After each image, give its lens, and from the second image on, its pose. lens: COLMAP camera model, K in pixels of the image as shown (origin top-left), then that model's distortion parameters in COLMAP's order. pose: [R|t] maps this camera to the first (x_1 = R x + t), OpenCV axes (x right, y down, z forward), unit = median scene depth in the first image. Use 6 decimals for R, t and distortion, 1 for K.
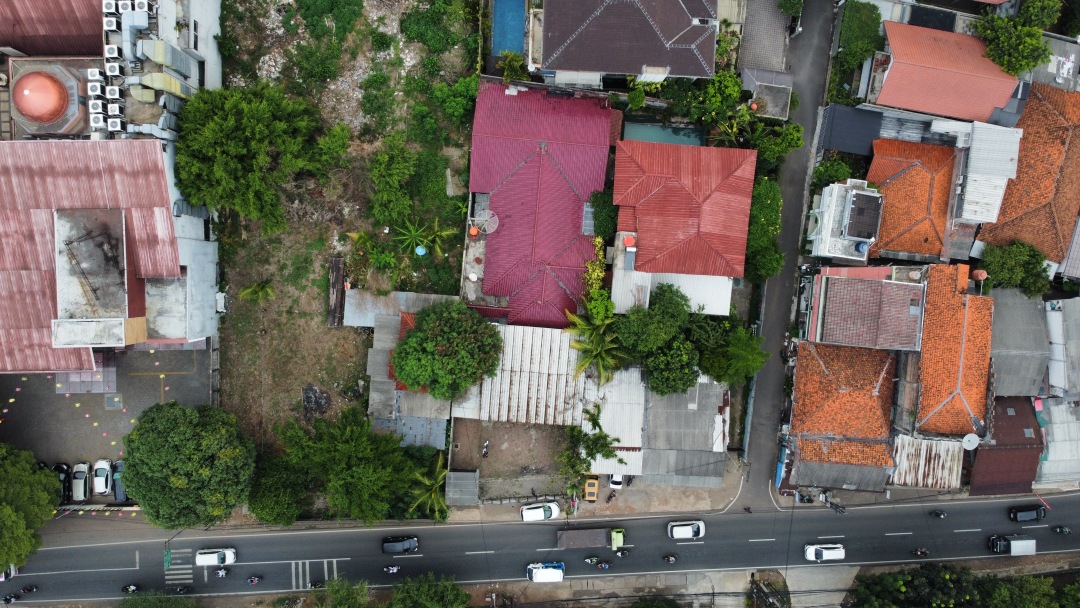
lens RADIAL K [[779.1, 0, 536.7], [0, 779.1, 305.4], [0, 0, 1]] dist [-0.025572, 0.000085]
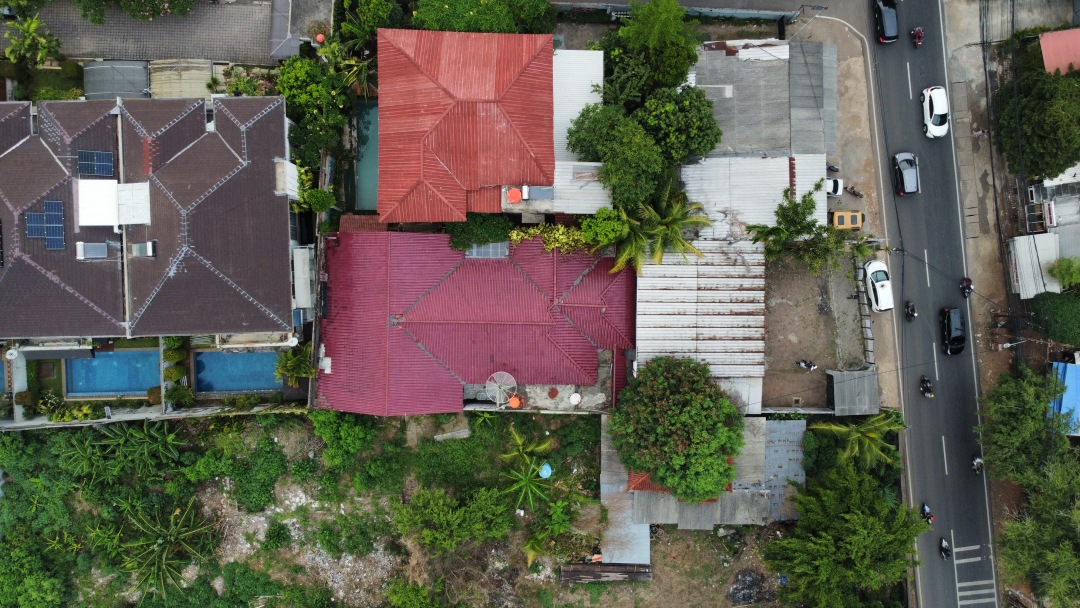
lens RADIAL K [[779.1, 0, 536.9], [0, 779.1, 301.2], [0, 0, 1]] dist [-0.025572, 0.000085]
pose [[-0.068630, -0.996089, -0.055645, 0.056685], [0.997099, -0.066645, -0.036779, -0.039253], [0.032926, -0.058007, 0.997773, 0.252622]]
